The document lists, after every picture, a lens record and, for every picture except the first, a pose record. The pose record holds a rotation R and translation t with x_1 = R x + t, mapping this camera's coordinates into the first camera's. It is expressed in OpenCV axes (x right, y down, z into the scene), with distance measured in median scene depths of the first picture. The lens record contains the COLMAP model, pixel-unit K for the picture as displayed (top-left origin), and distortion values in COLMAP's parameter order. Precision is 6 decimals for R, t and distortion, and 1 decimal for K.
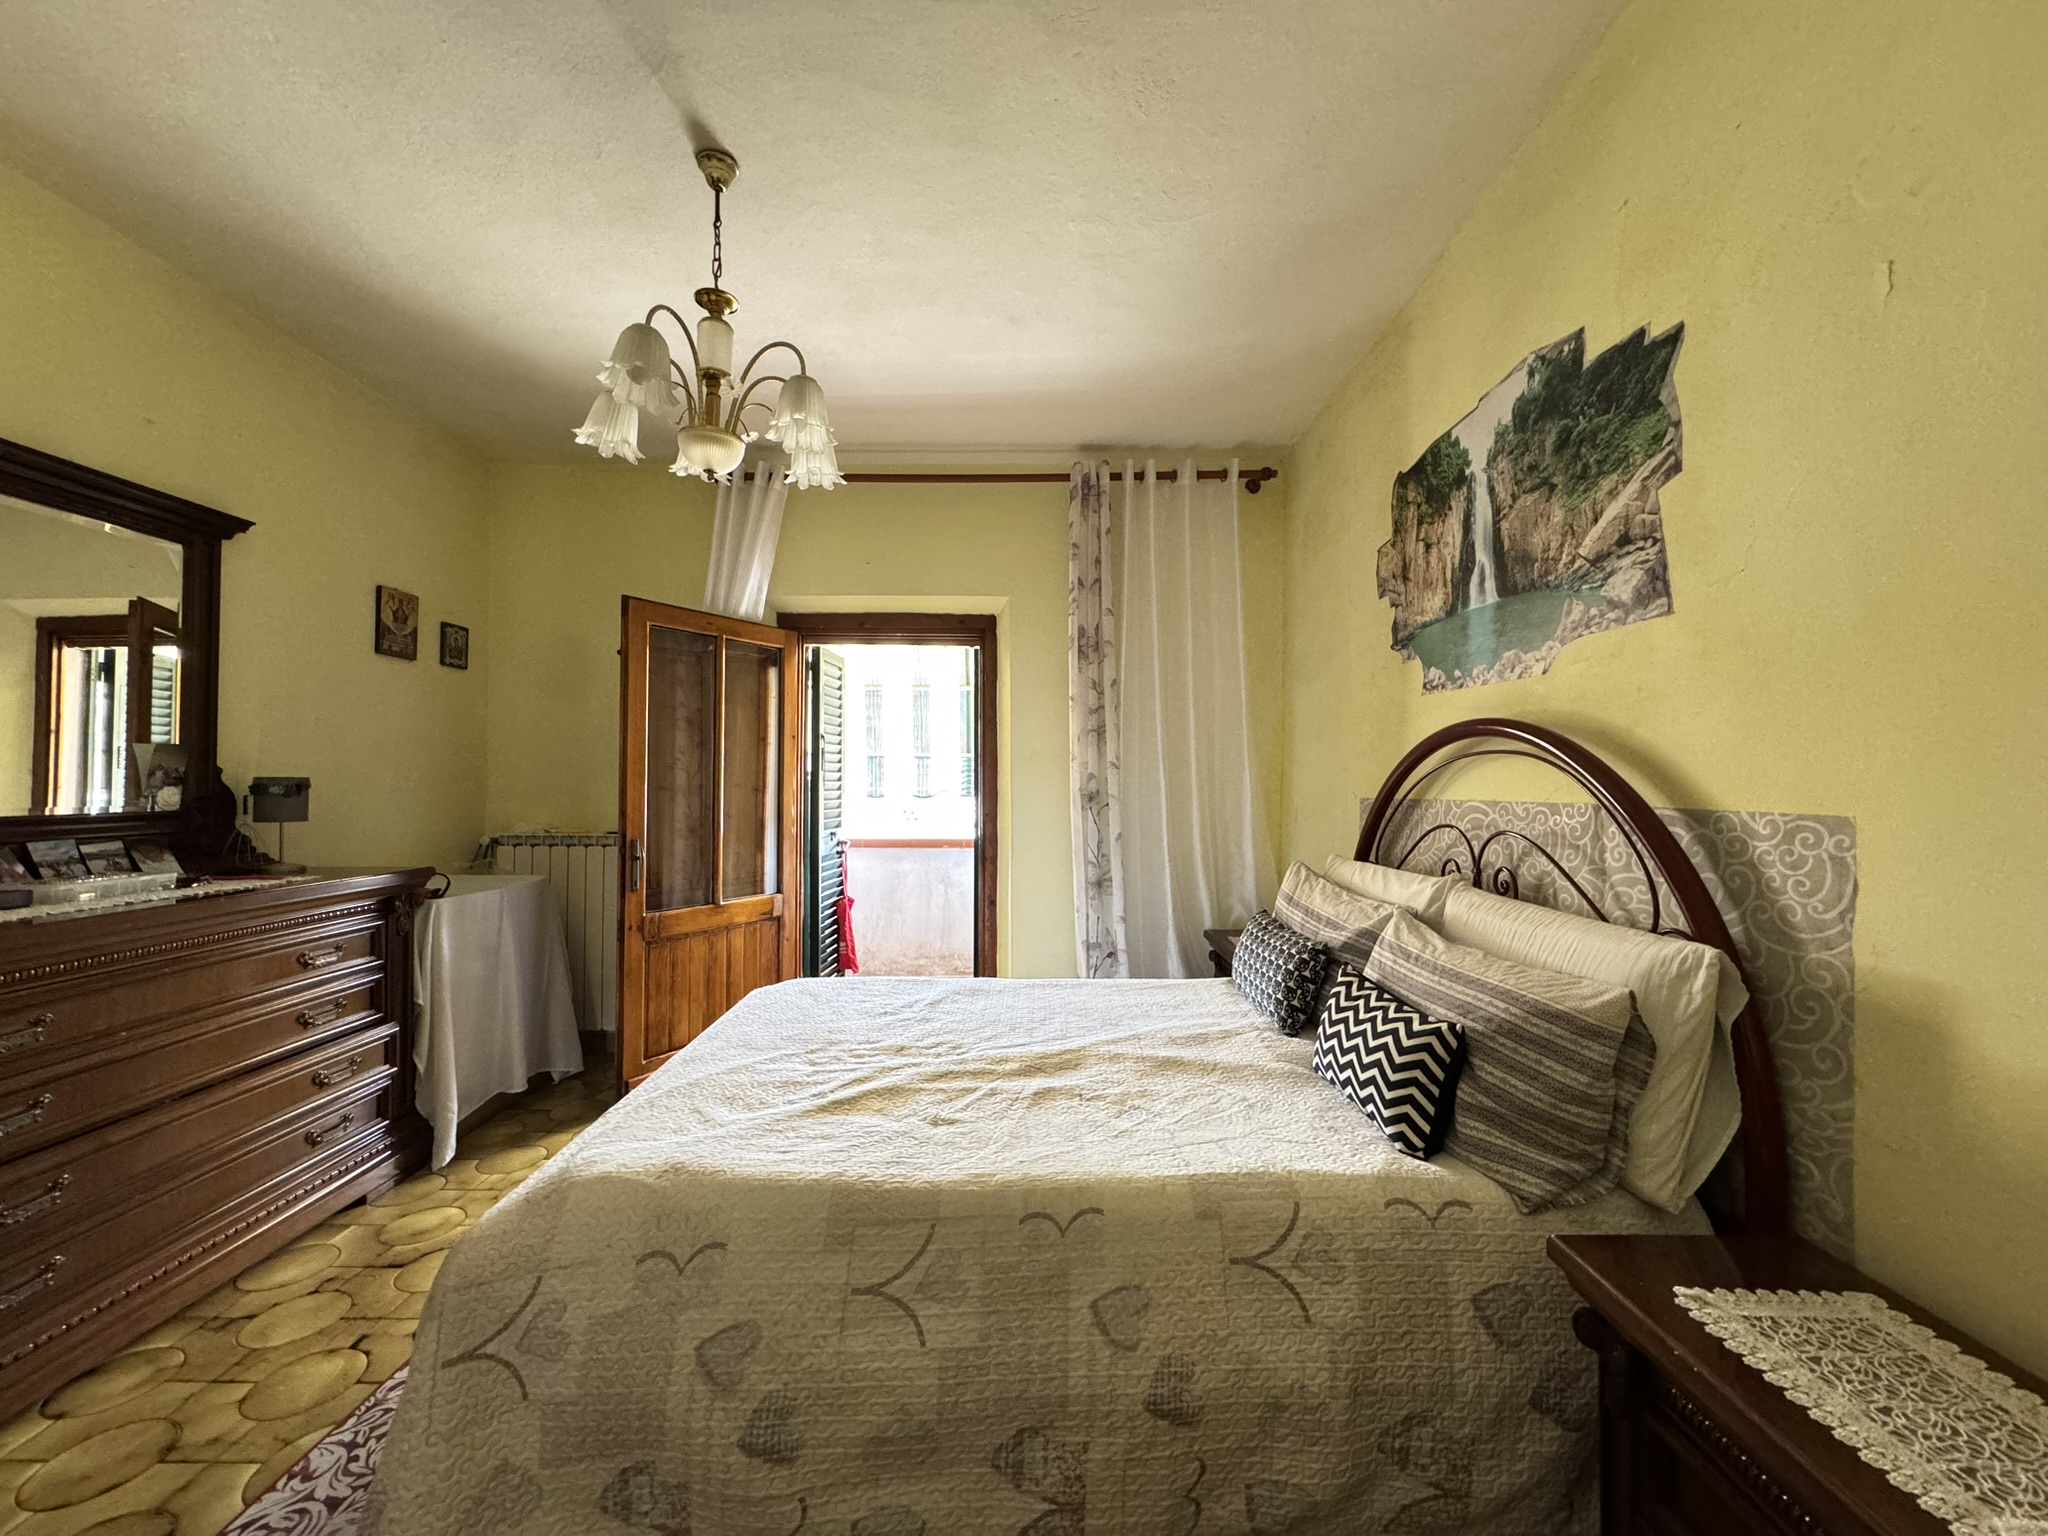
lens RADIAL K [[816.2, 0, 1023.8], [0, 816.2, 771.1], [0, 0, 1]] dist [-0.004138, 0.000290]
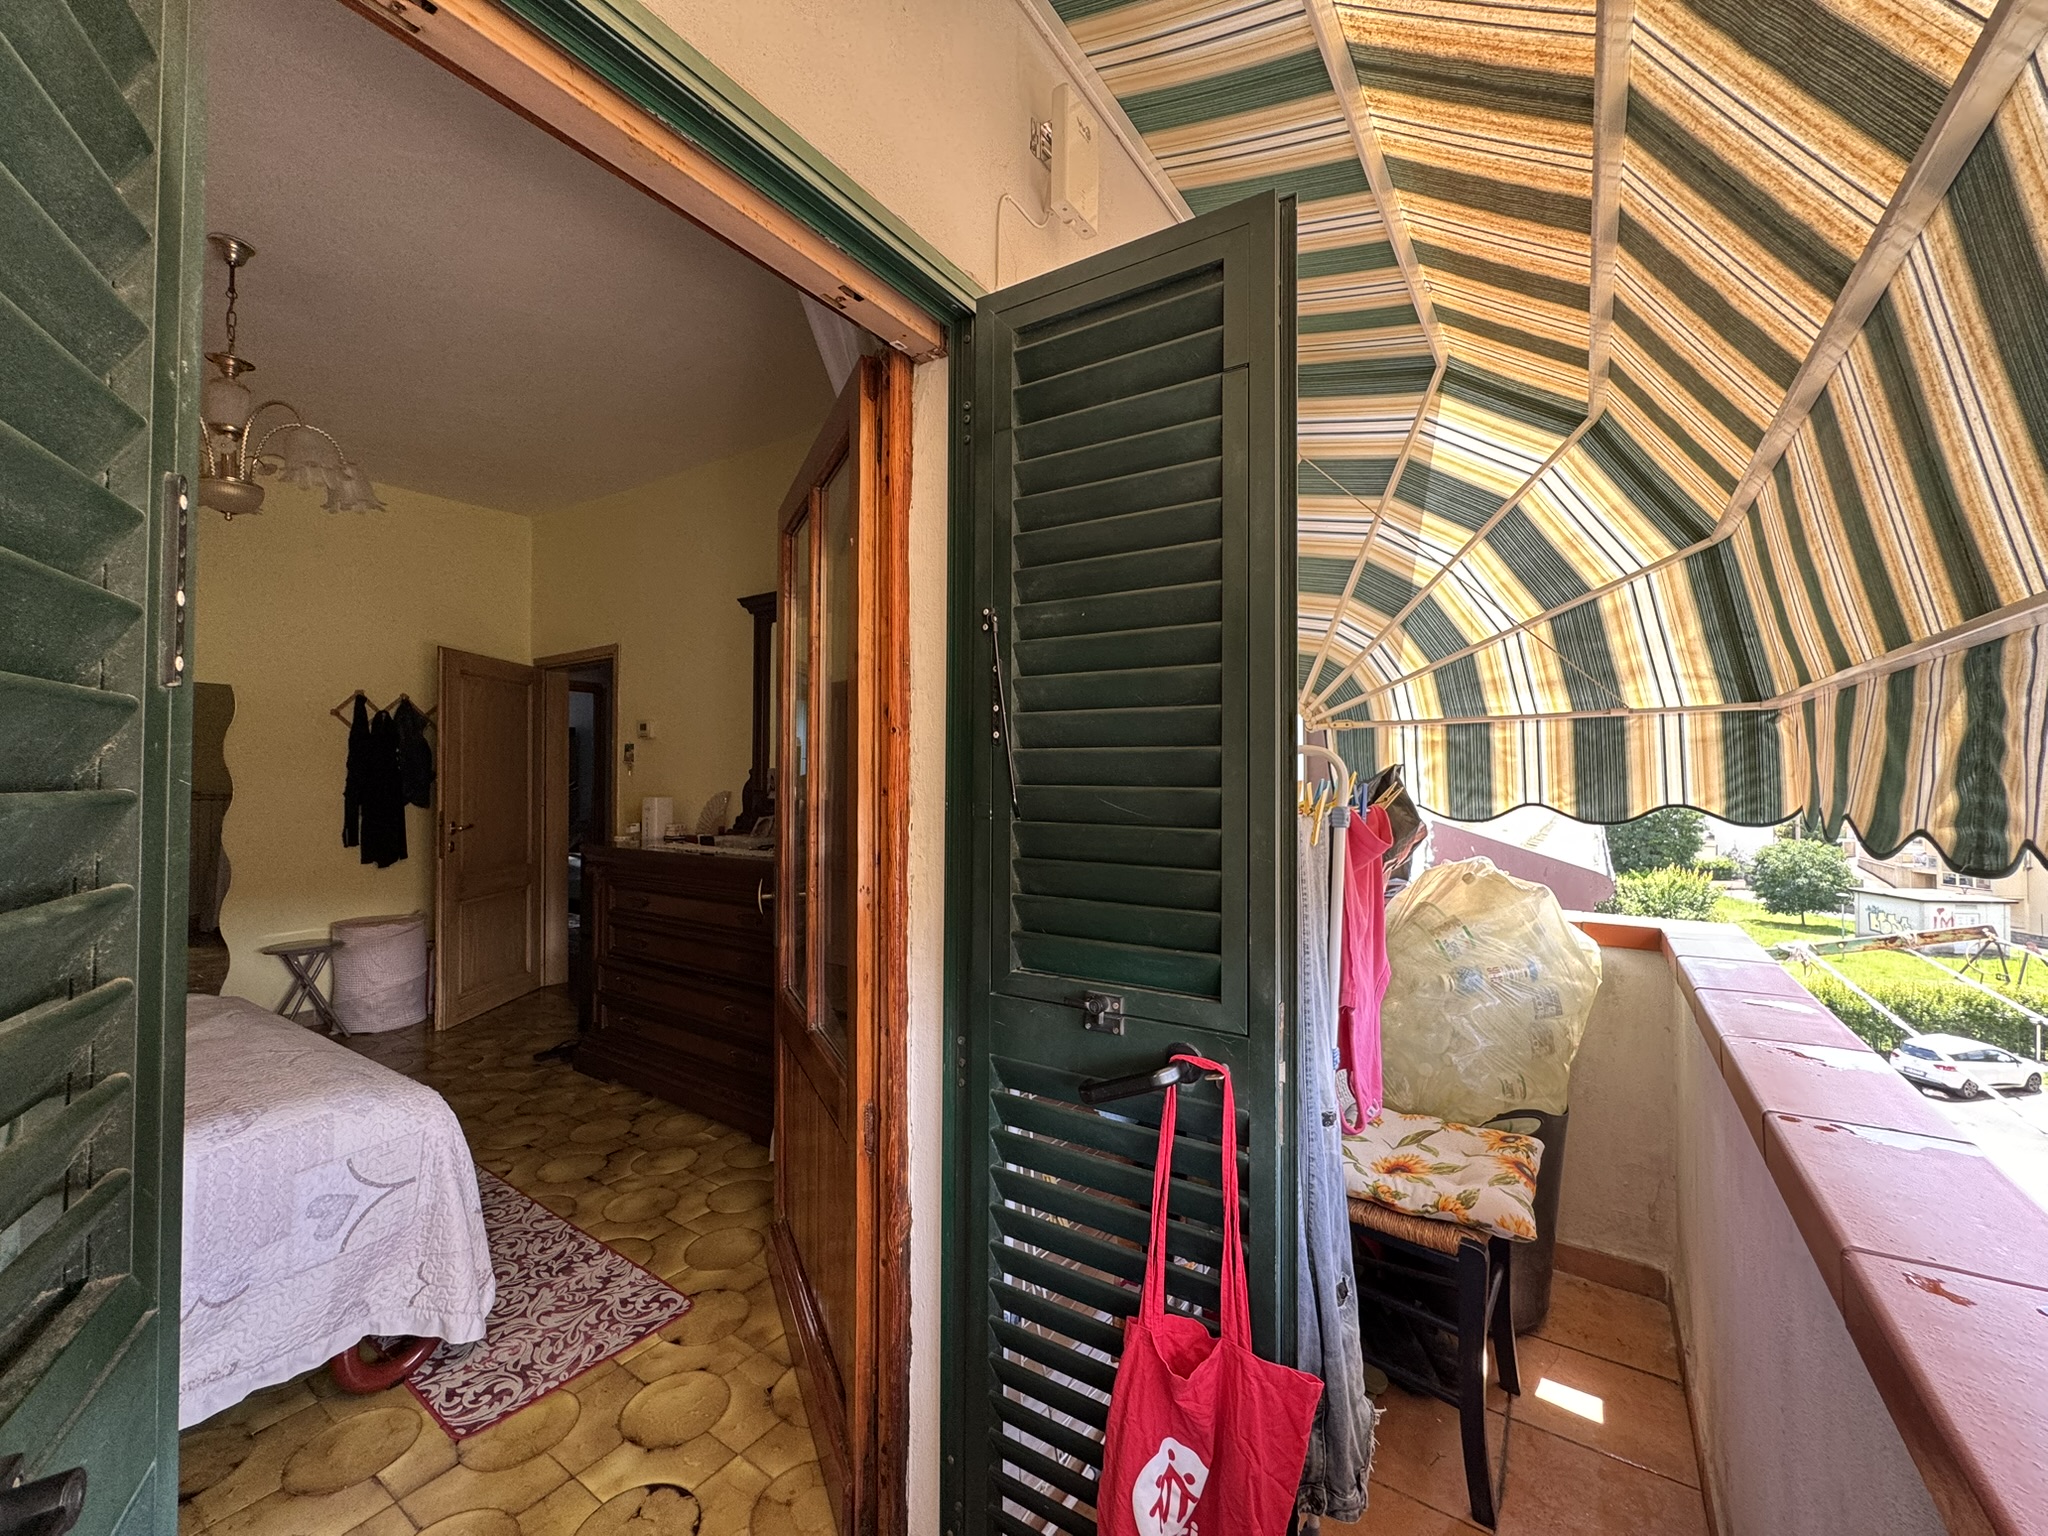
lens RADIAL K [[816.2, 0, 1020.6], [0, 816.2, 766.2], [0, 0, 1]] dist [-0.004138, 0.000290]
pose [[-0.565587, -0.015618, -0.824541, -0.065723], [0.005014, 0.999737, -0.022376, 0.027806], [0.824674, -0.016789, -0.565360, 2.537135]]
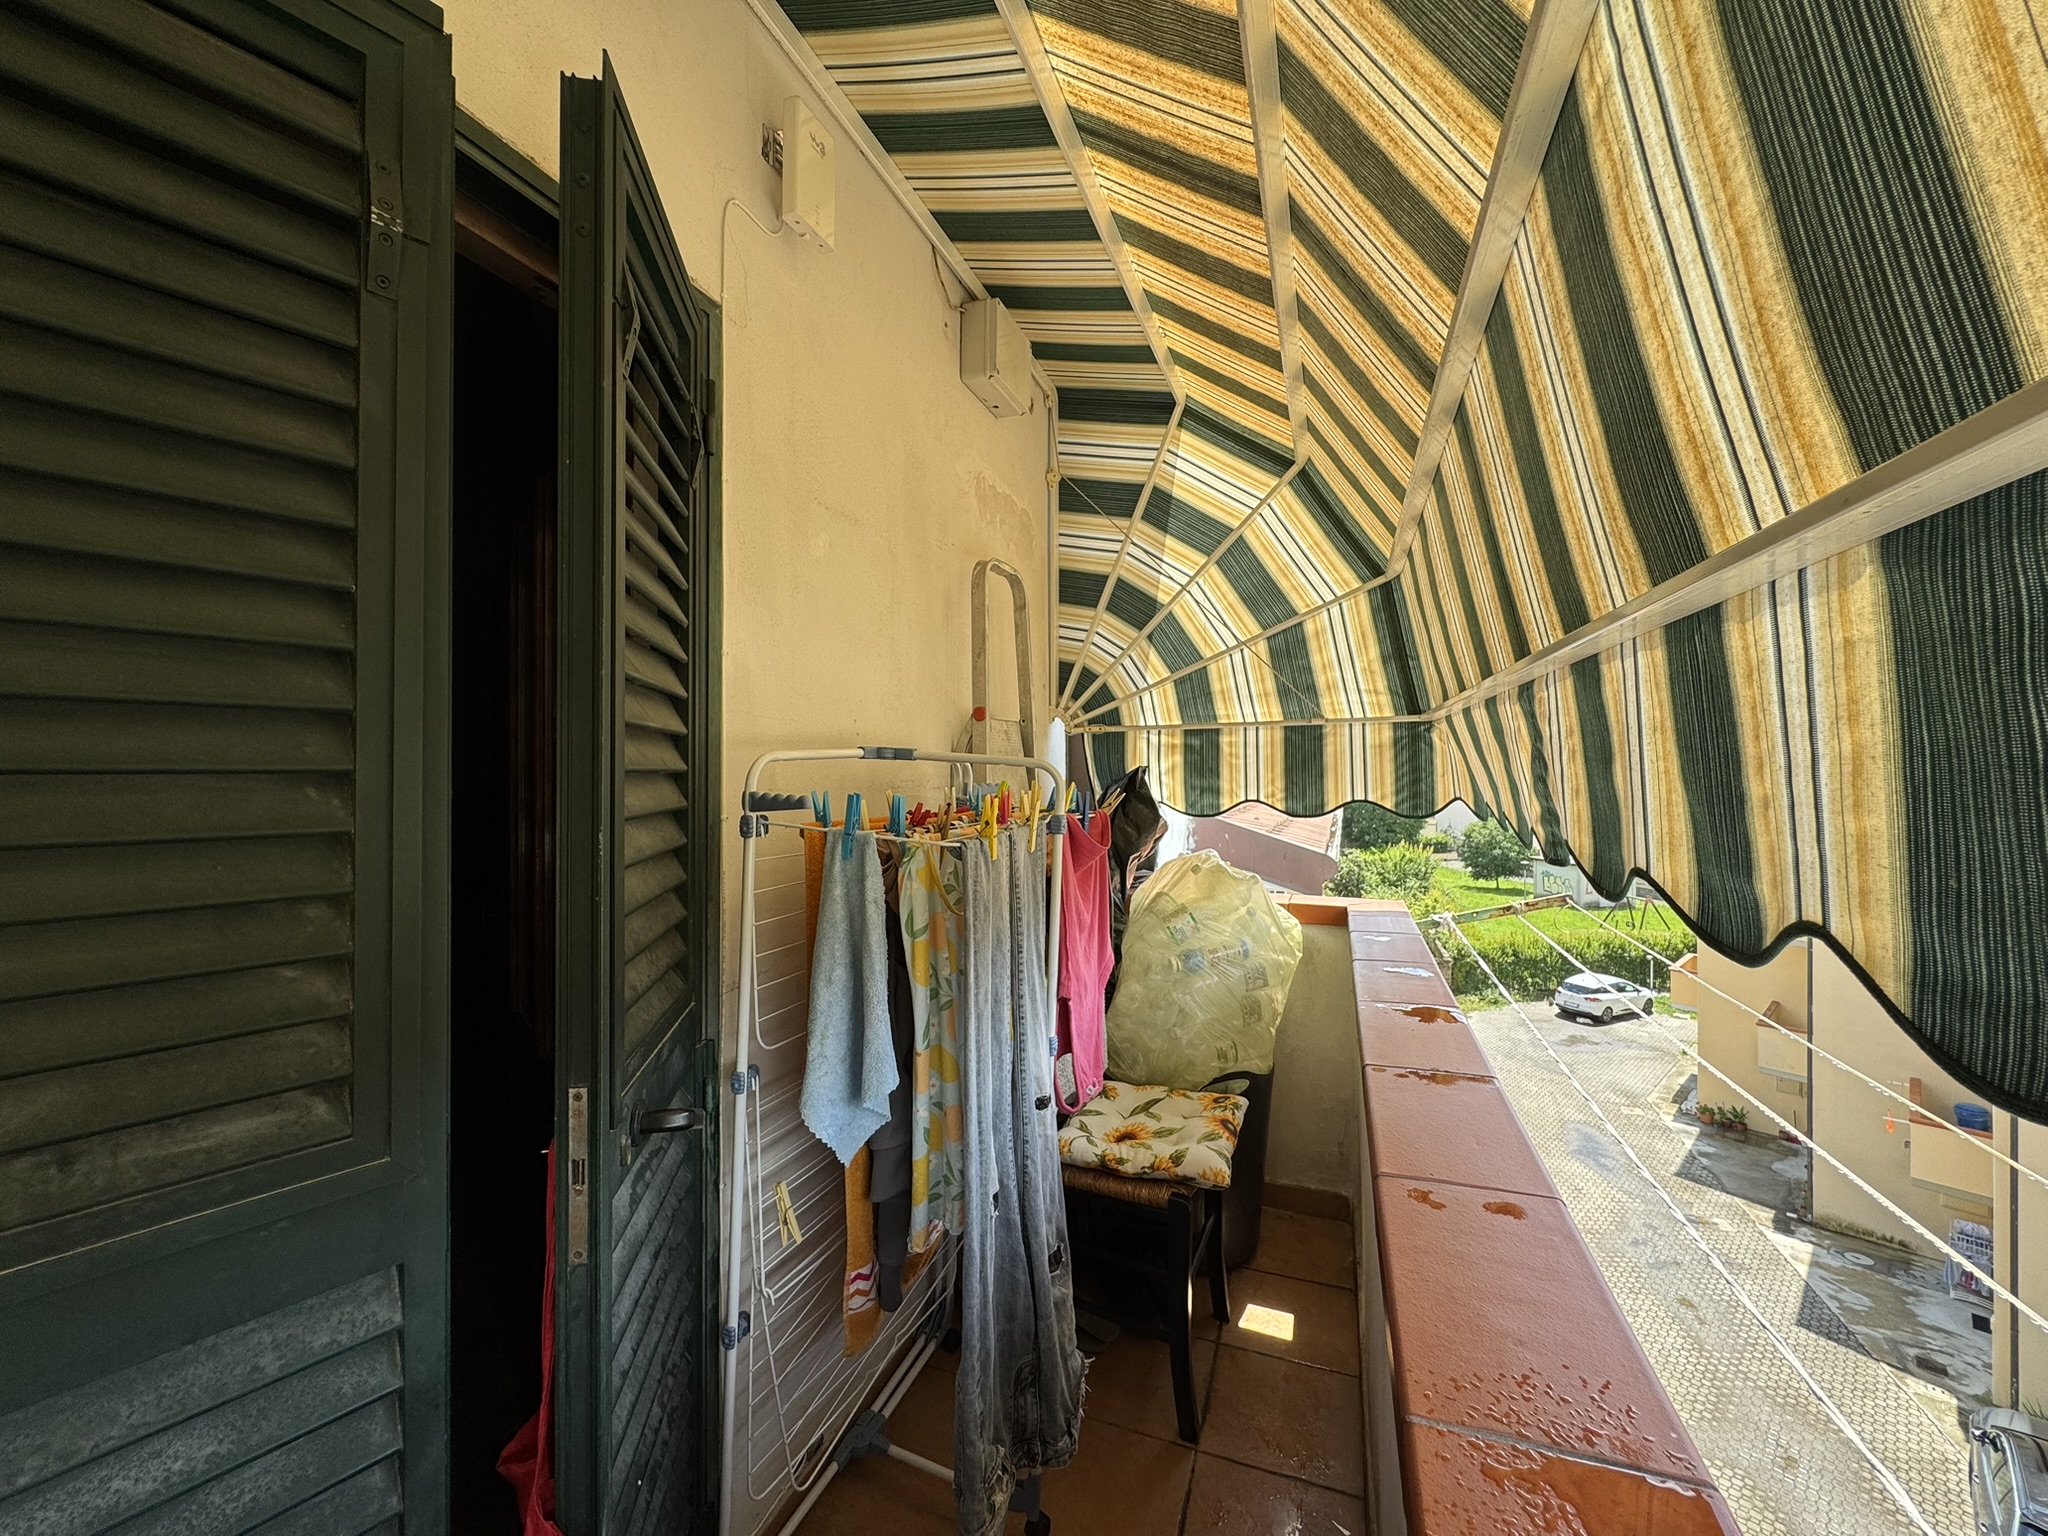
lens RADIAL K [[816.2, 0, 1027.2], [0, 816.2, 763.8], [0, 0, 1]] dist [-0.004138, 0.000290]
pose [[-0.354376, -0.006037, -0.935083, -0.098953], [0.012815, 0.999854, -0.011312, -0.033828], [0.935015, -0.015991, -0.354247, 2.782701]]
